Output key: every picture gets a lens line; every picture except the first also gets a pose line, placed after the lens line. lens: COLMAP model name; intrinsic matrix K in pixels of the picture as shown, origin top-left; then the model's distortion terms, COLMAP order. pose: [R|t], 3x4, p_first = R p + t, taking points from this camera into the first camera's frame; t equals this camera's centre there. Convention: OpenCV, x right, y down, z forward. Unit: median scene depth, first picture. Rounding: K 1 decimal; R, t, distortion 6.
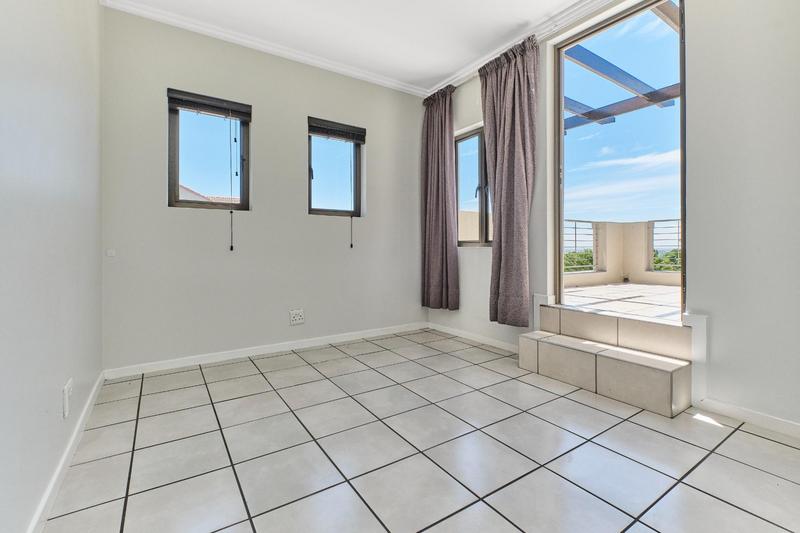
lens RADIAL K [[379.8, 0, 454.3], [0, 379.8, 244.3], [0, 0, 1]] dist [-0.005273, -0.000409]
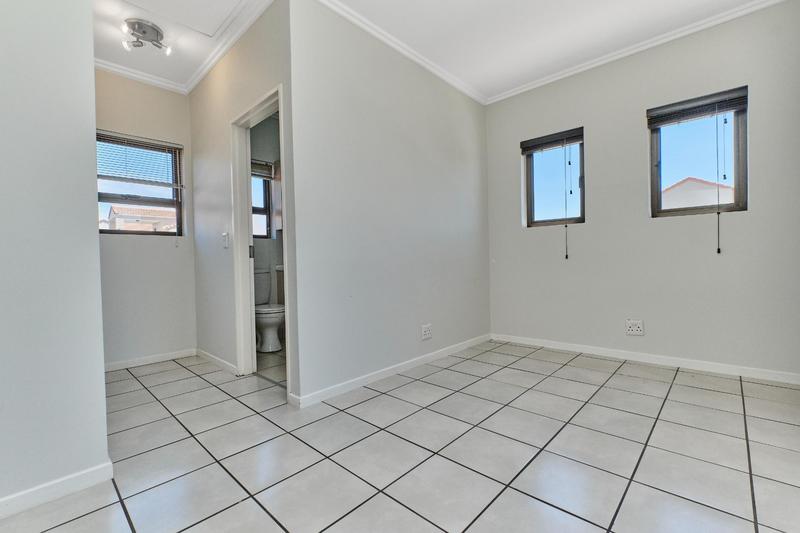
lens RADIAL K [[347.2, 0, 401.8], [0, 347.2, 267.0], [0, 0, 1]] dist [-0.008932, 0.001525]
pose [[0.162530, 0.018859, -0.986523, 0.134160], [0.026951, 0.999359, 0.023544, 0.001540], [0.986336, -0.030414, 0.161917, 0.103914]]
